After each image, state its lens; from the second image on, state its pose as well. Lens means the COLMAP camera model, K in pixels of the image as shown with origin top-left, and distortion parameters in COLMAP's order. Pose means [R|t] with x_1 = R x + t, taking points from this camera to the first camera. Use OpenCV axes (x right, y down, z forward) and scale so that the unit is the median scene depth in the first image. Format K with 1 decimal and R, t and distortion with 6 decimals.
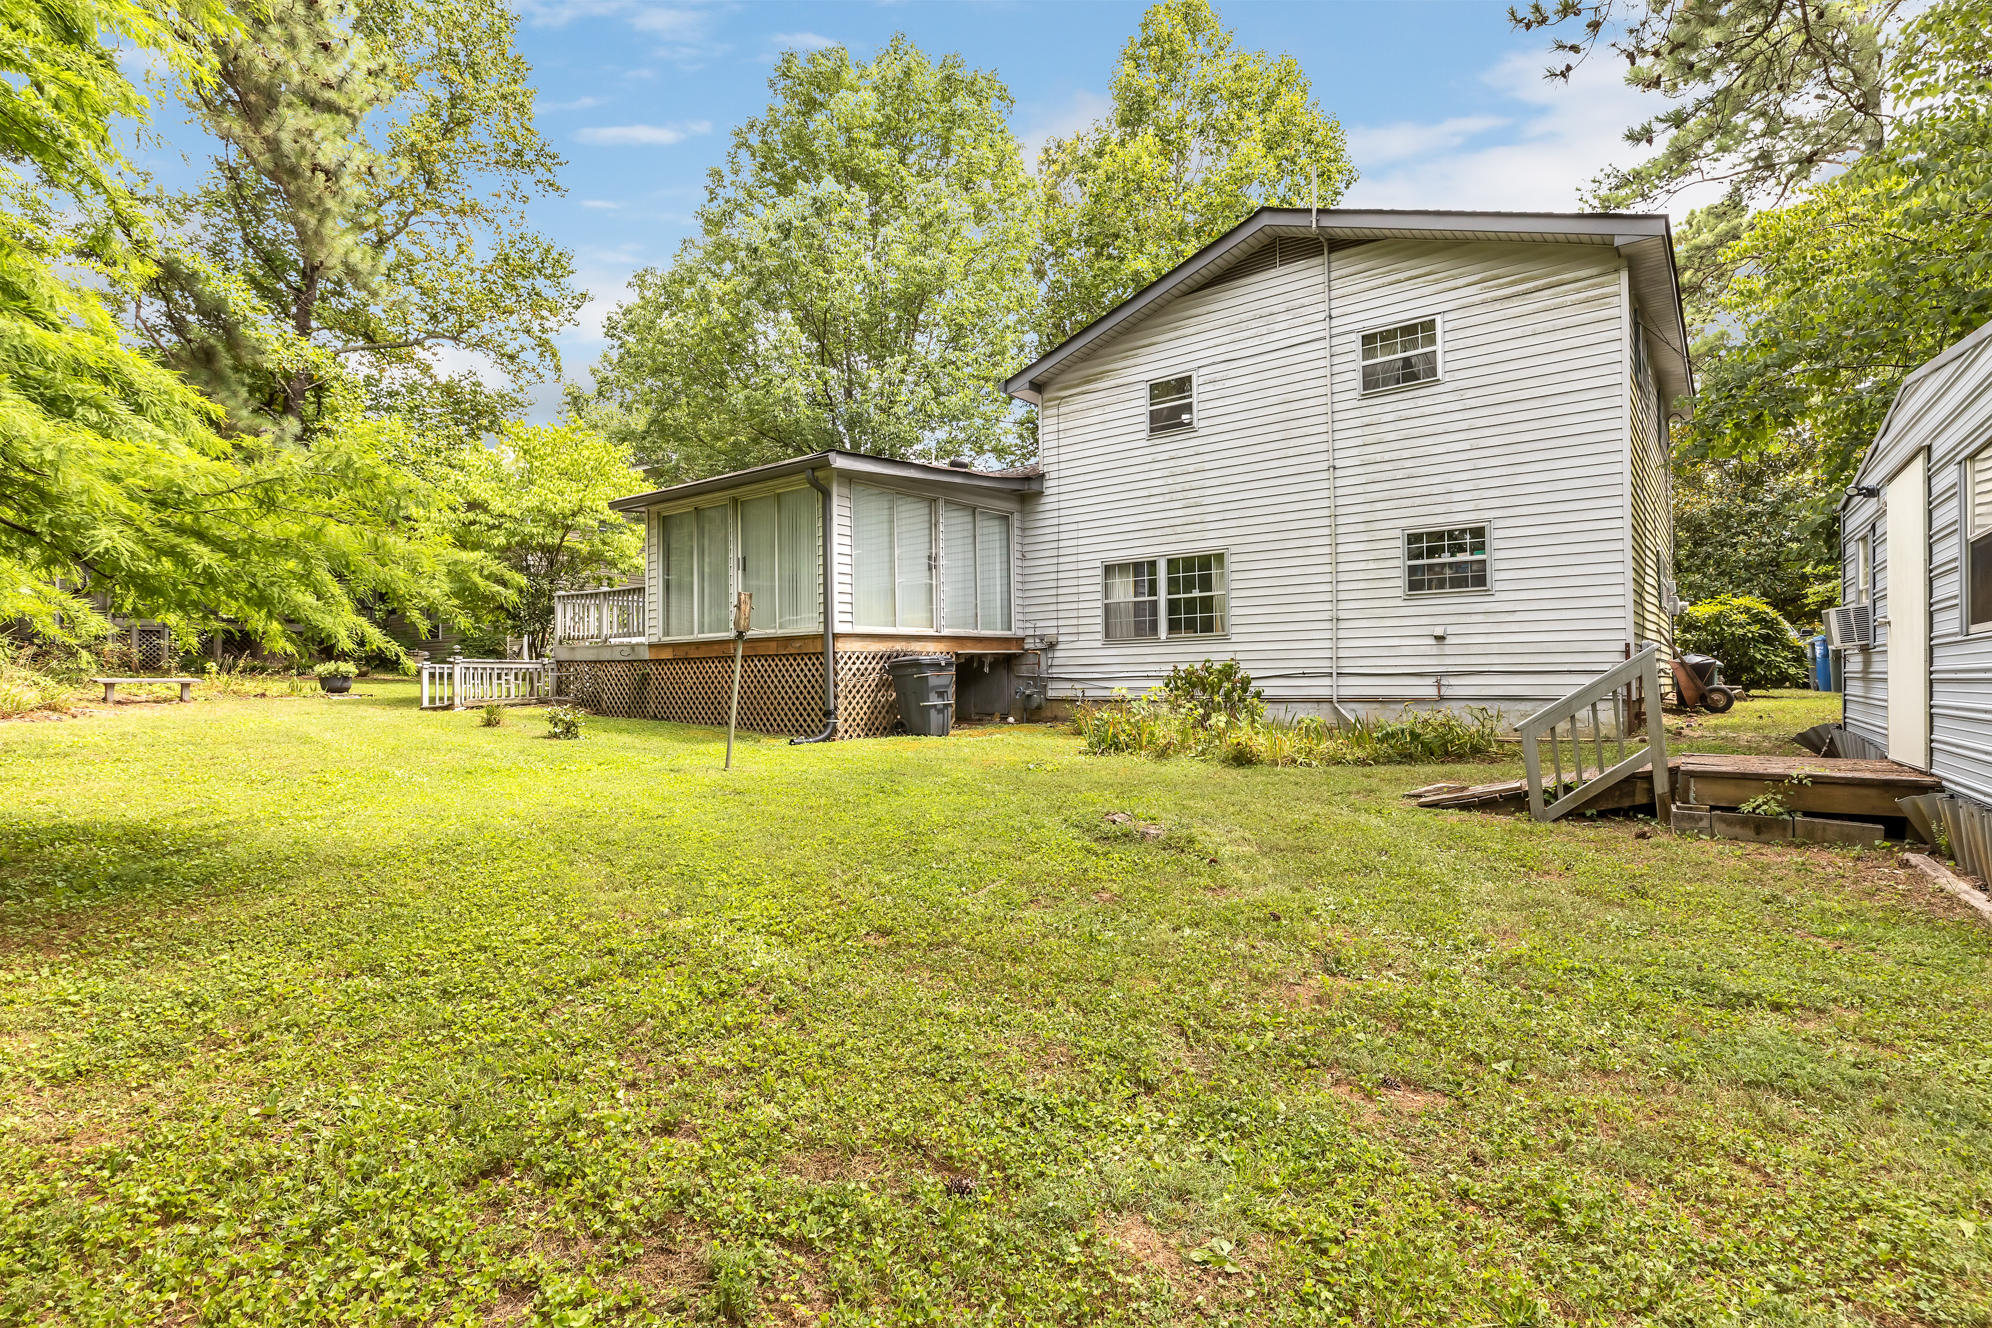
lens RADIAL K [[901.9, 0, 993.1], [0, 901.9, 673.3], [0, 0, 1]] dist [0.004708, 0.000605]
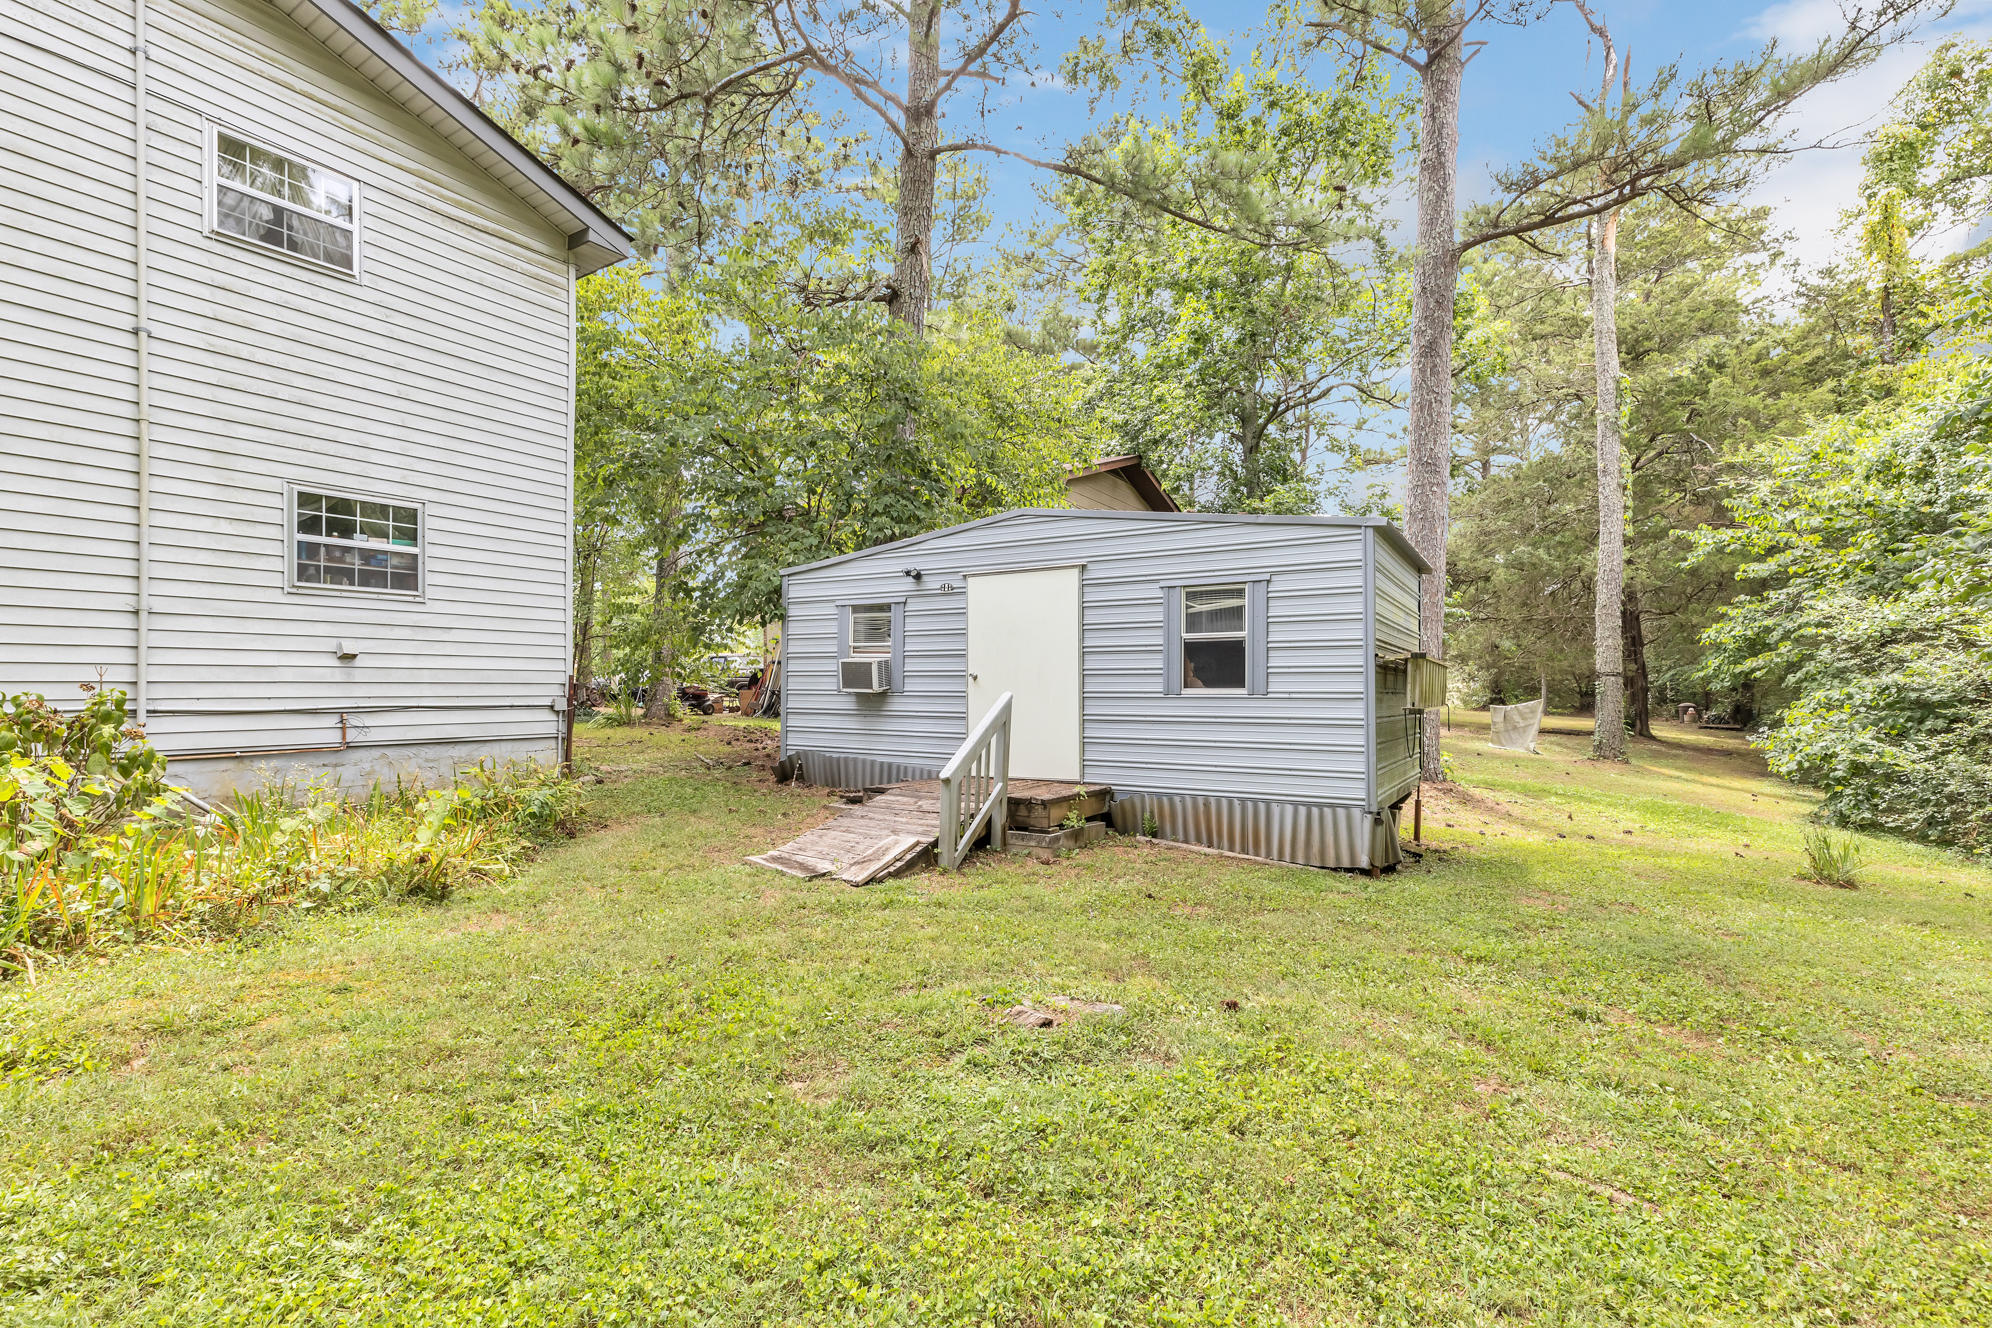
lens RADIAL K [[901.9, 0, 993.1], [0, 901.9, 673.3], [0, 0, 1]] dist [0.004708, 0.000605]
pose [[-0.067498, 0.024358, 0.997422, -0.213058], [-0.012196, 0.999607, -0.025237, -0.015760], [-0.997645, -0.013868, -0.067175, 0.561850]]
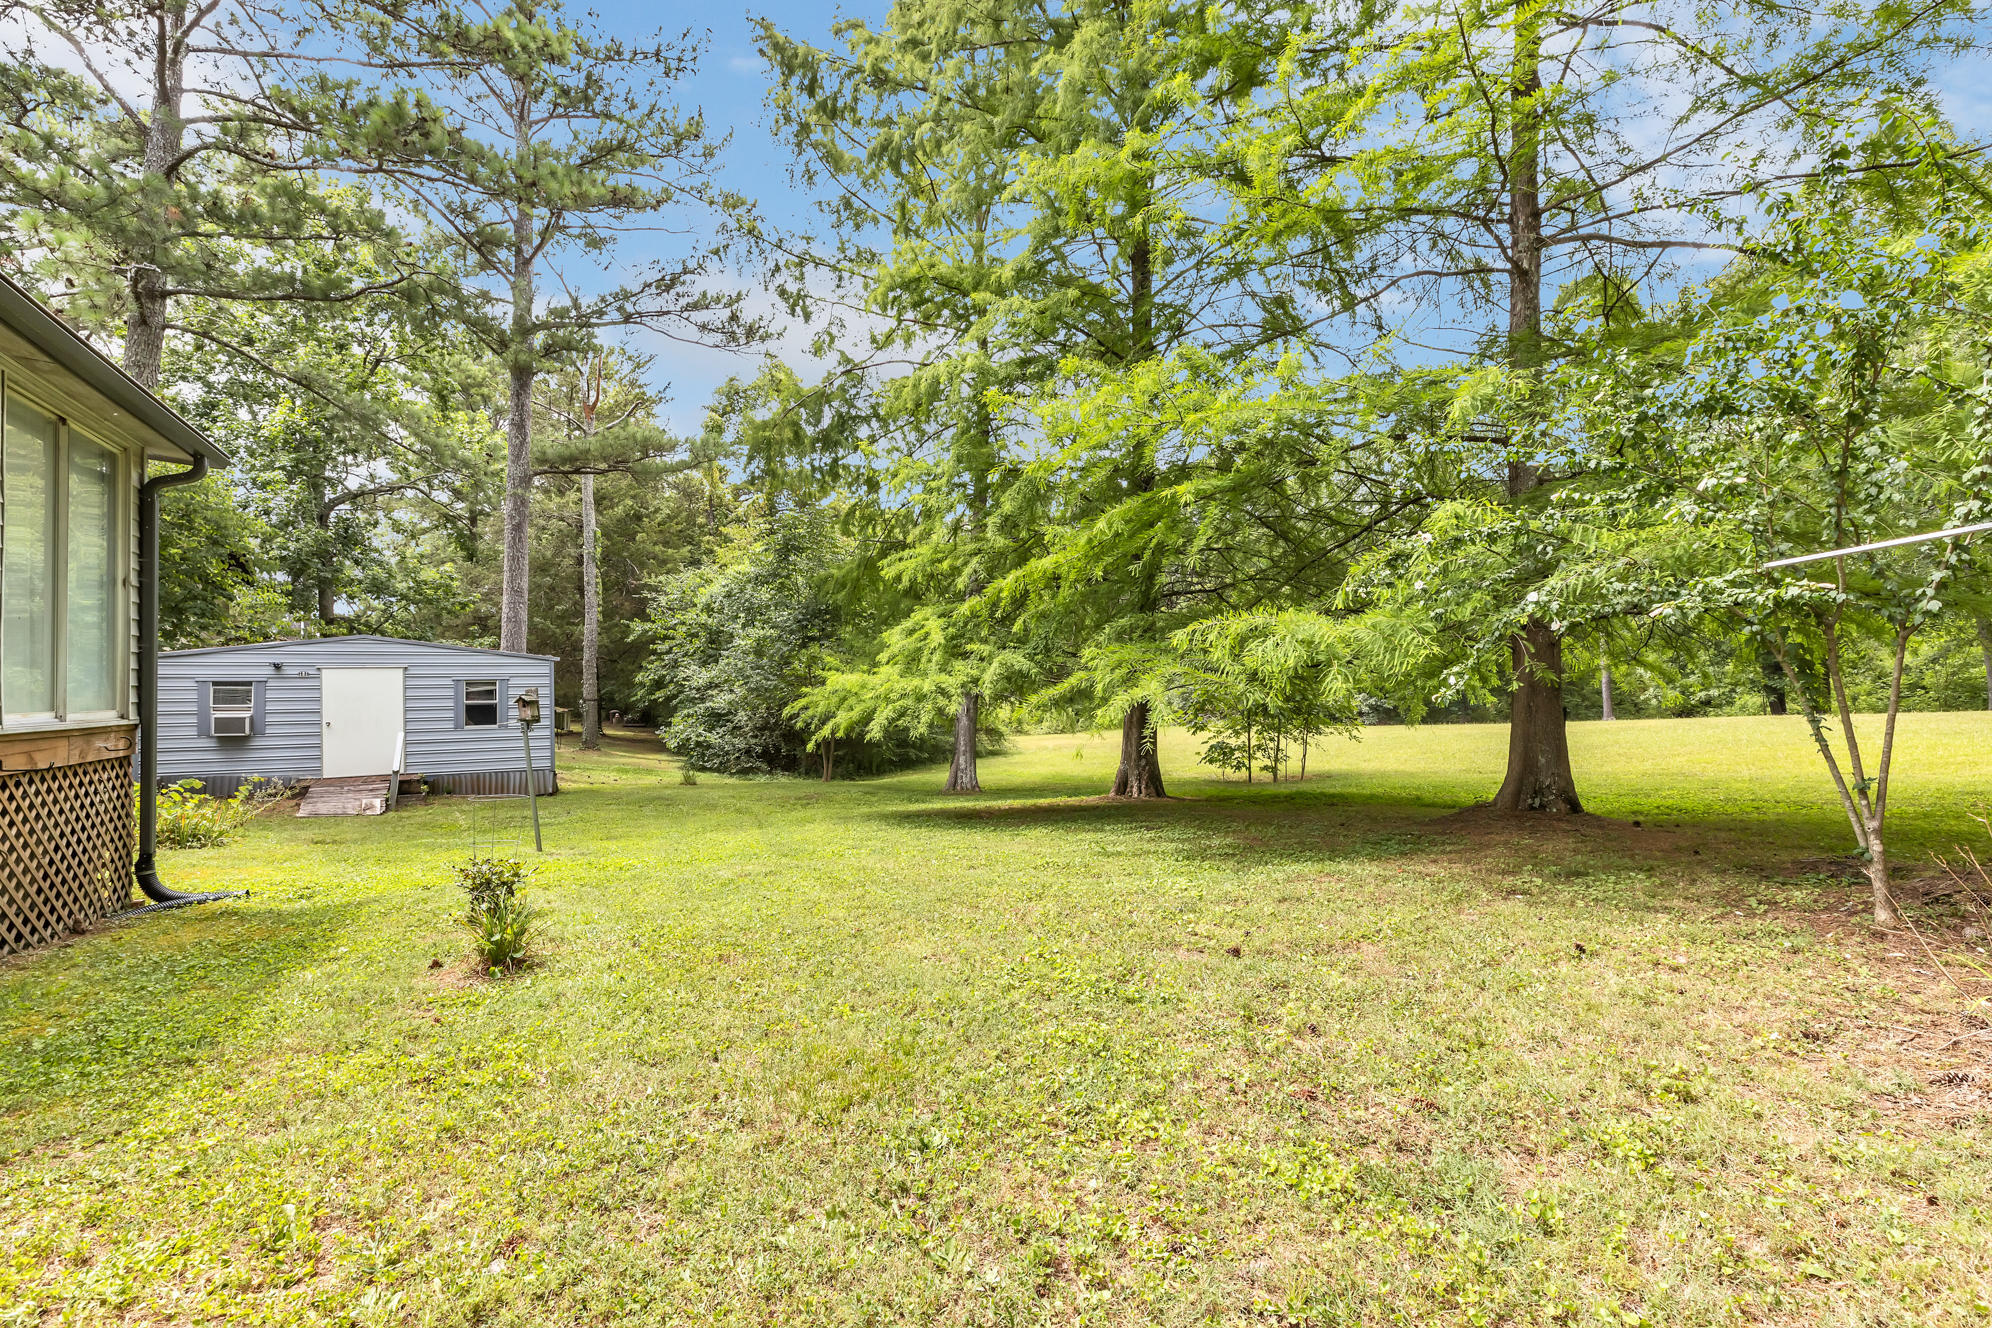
lens RADIAL K [[901.9, 0, 993.1], [0, 901.9, 673.3], [0, 0, 1]] dist [0.004708, 0.000605]
pose [[-0.908087, 0.025443, 0.418009, -0.973536], [0.015844, 0.999525, -0.026419, -0.056704], [-0.418483, -0.017368, -0.908059, 1.368041]]
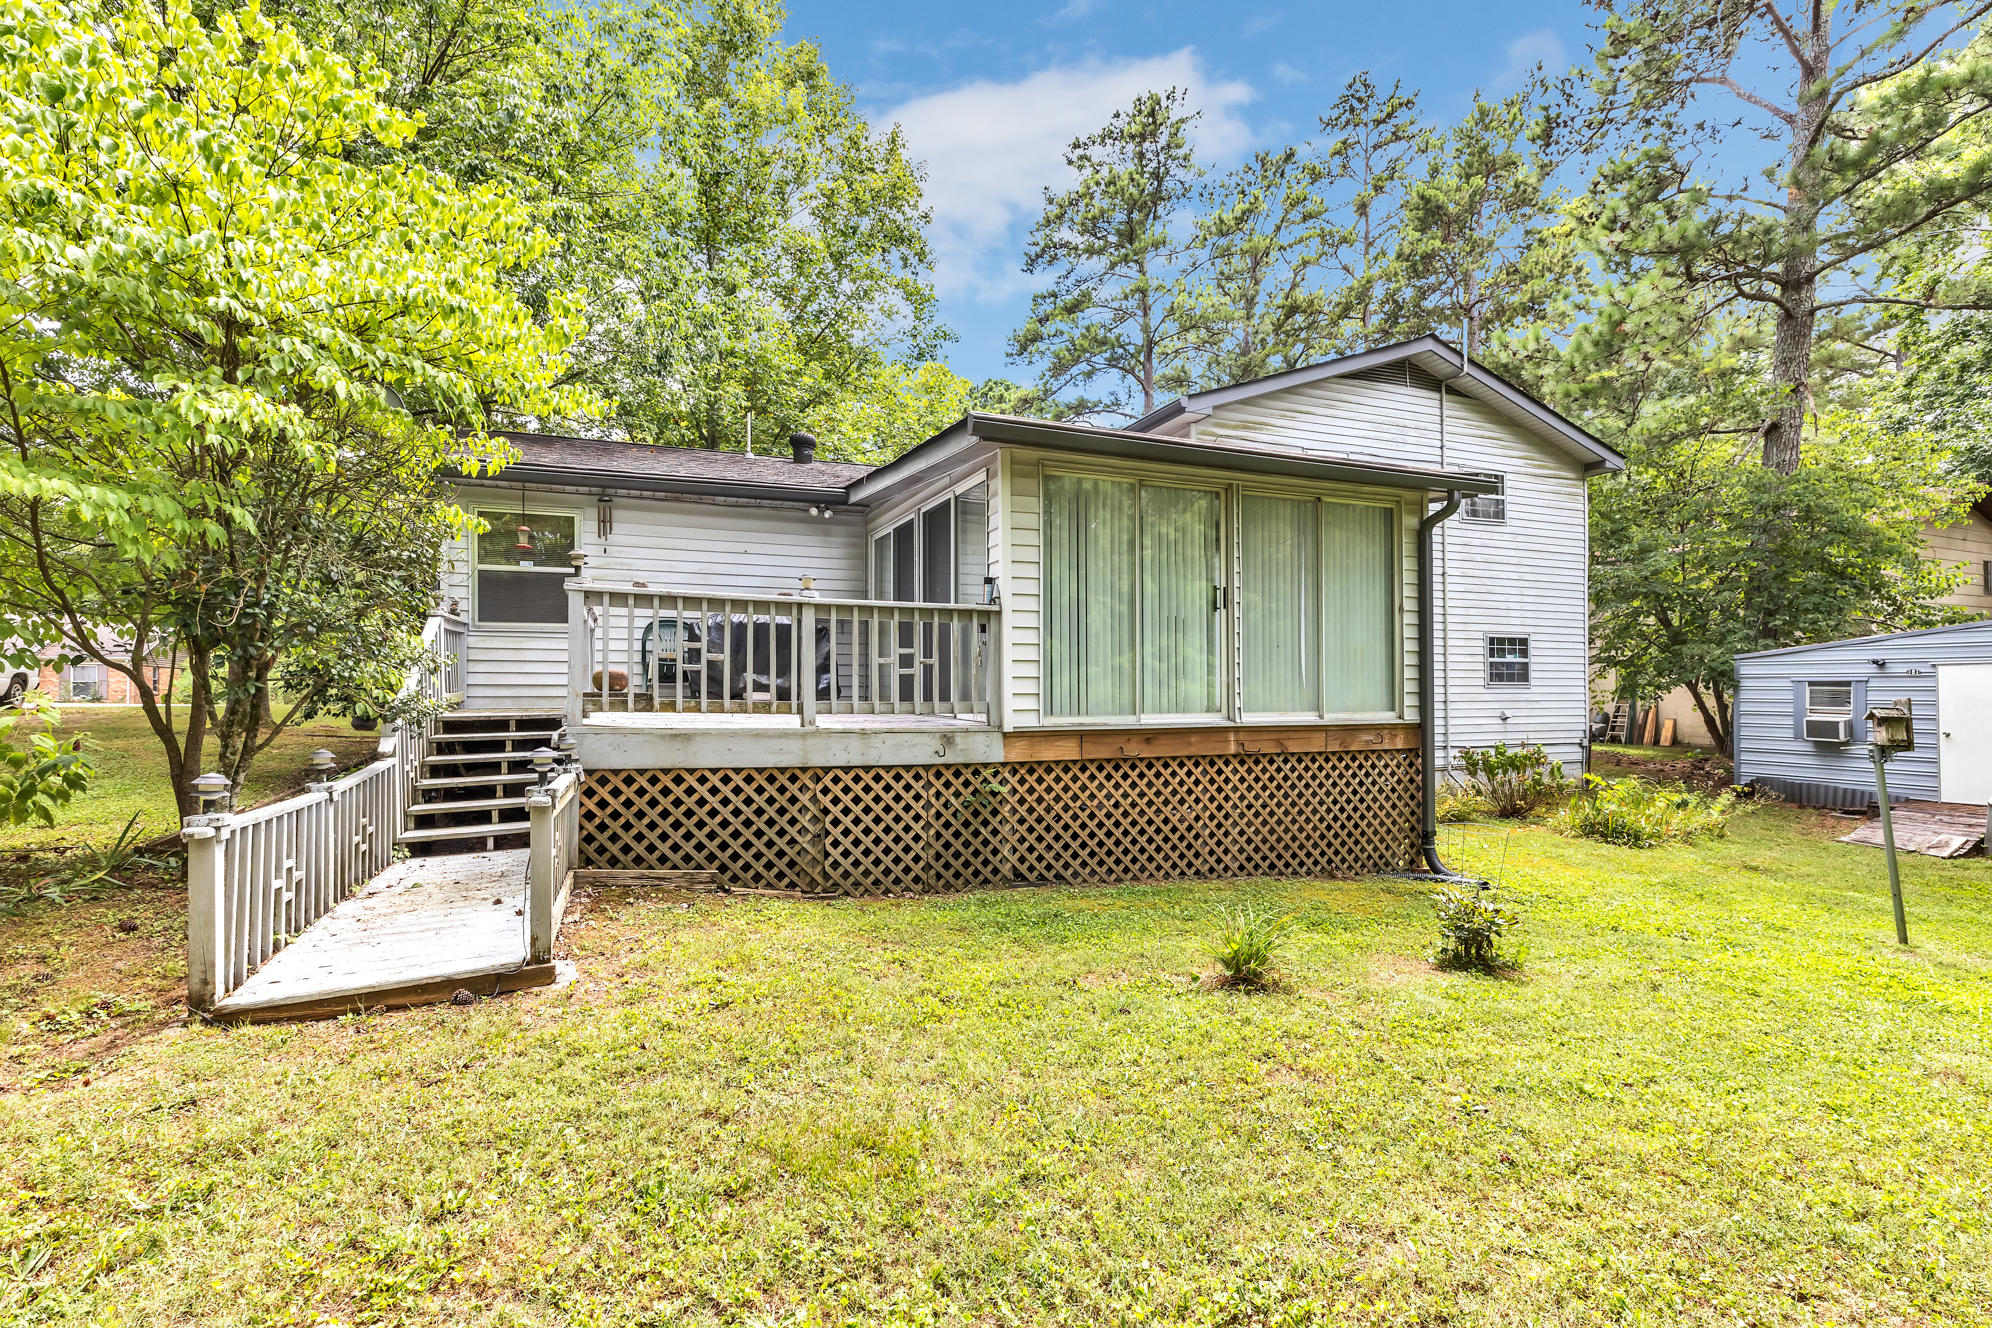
lens RADIAL K [[901.9, 0, 993.1], [0, 901.9, 673.3], [0, 0, 1]] dist [0.004708, 0.000605]
pose [[0.497670, 0.023453, 0.867049, -1.012774], [-0.012429, 0.999725, -0.019907, -0.069981], [-0.867277, -0.000869, 0.497825, 0.990514]]
